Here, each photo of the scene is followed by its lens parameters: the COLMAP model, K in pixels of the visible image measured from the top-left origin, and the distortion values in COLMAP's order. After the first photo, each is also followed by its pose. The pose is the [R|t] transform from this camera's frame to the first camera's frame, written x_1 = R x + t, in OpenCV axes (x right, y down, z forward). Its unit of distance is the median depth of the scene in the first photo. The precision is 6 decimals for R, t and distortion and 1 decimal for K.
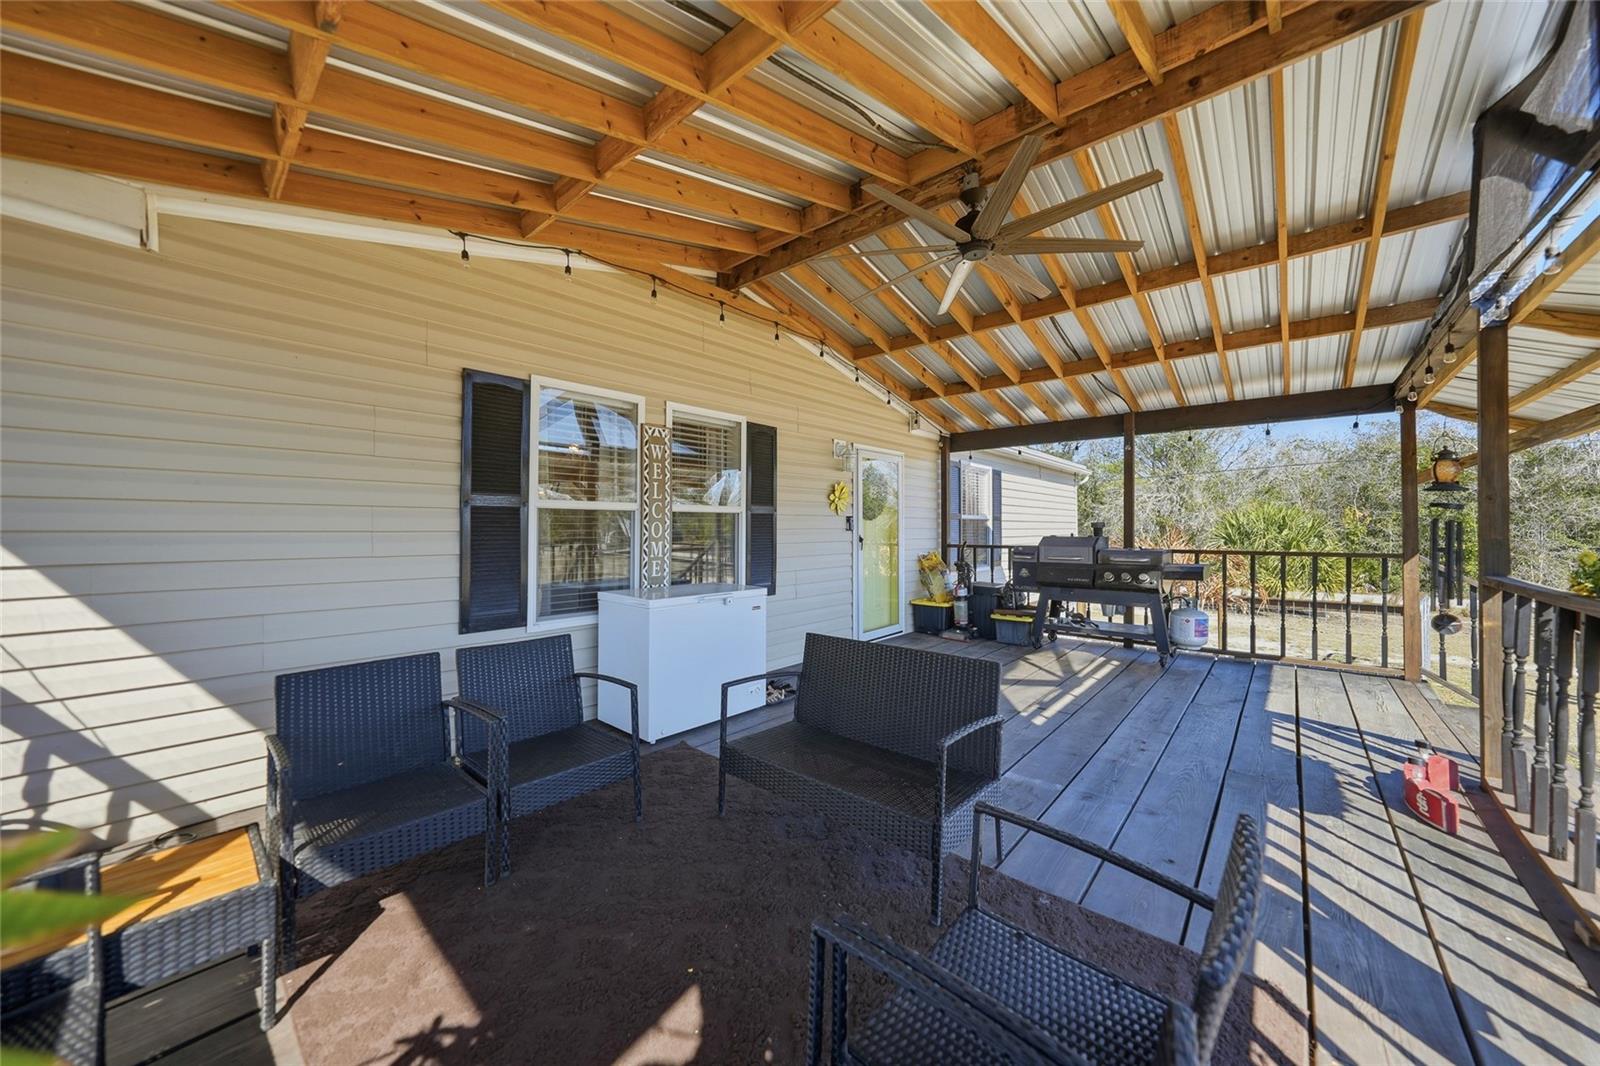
lens RADIAL K [[563.7, 0, 801.9], [0, 563.7, 524.7], [0, 0, 1]] dist [-0.024779, 0.005303]
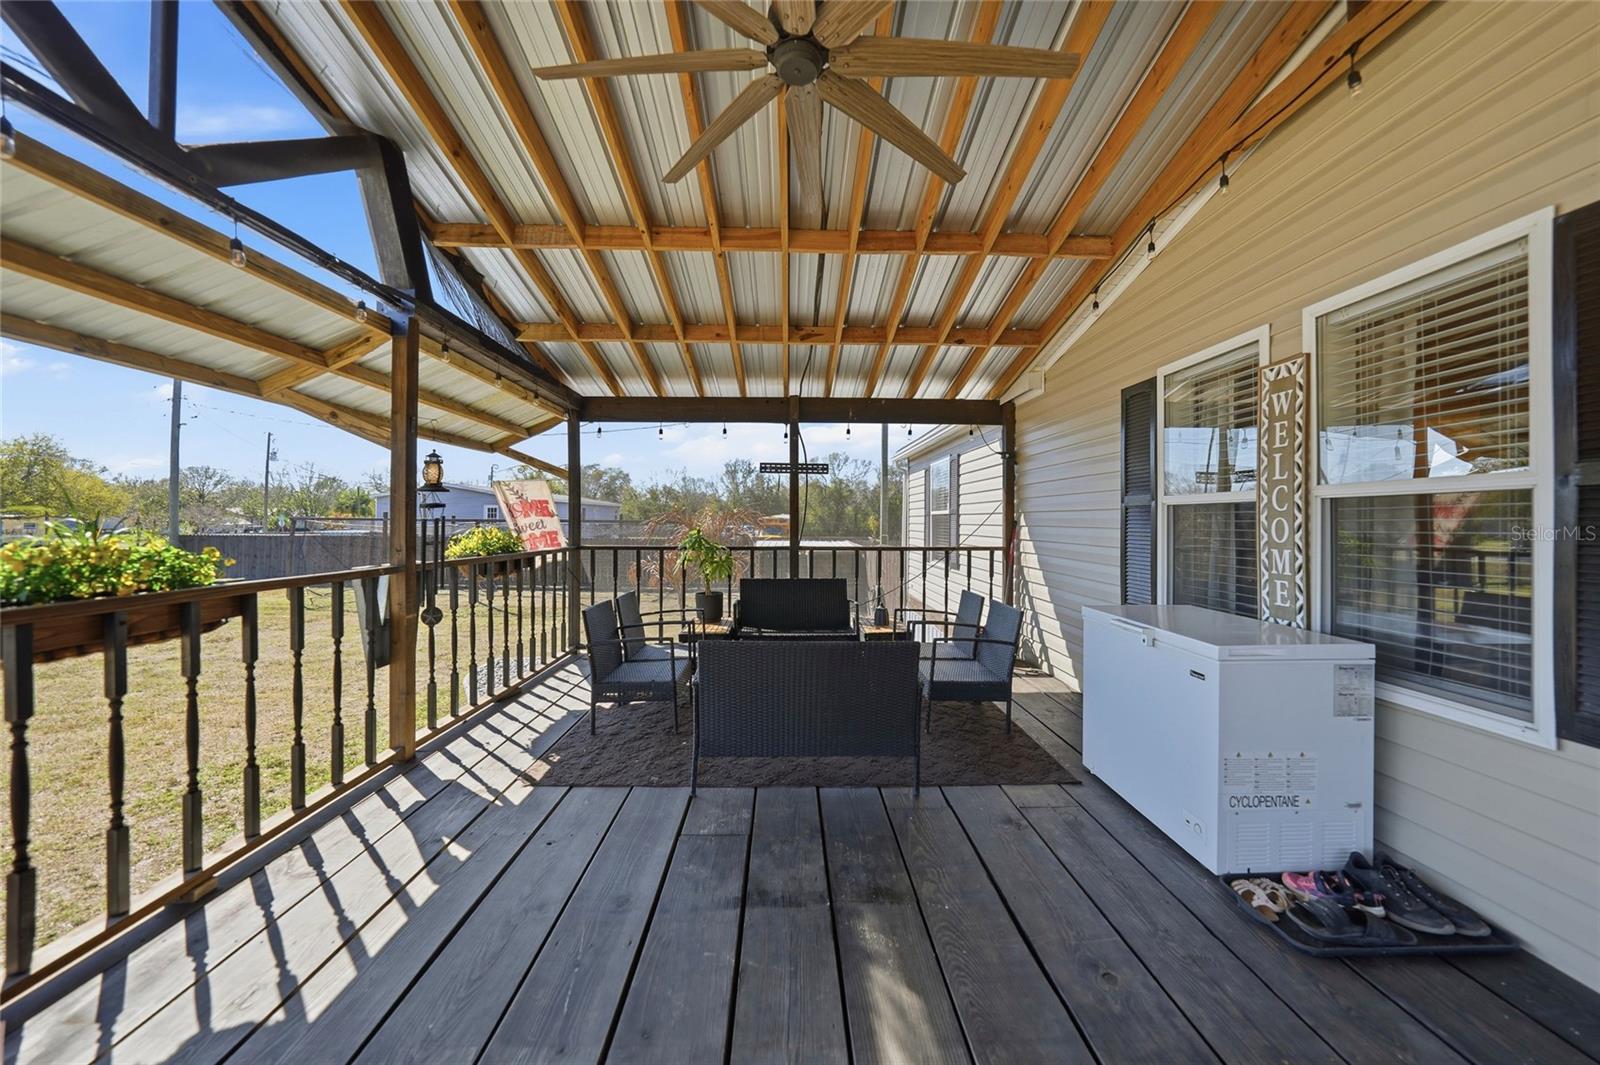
lens RADIAL K [[563.7, 0, 796.9], [0, 563.7, 524.5], [0, 0, 1]] dist [-0.024779, 0.005303]
pose [[-0.732686, -0.004018, -0.680555, 0.950667], [-0.003140, 0.999992, -0.002524, 0.009807], [0.680560, 0.000288, -0.732692, 1.903221]]
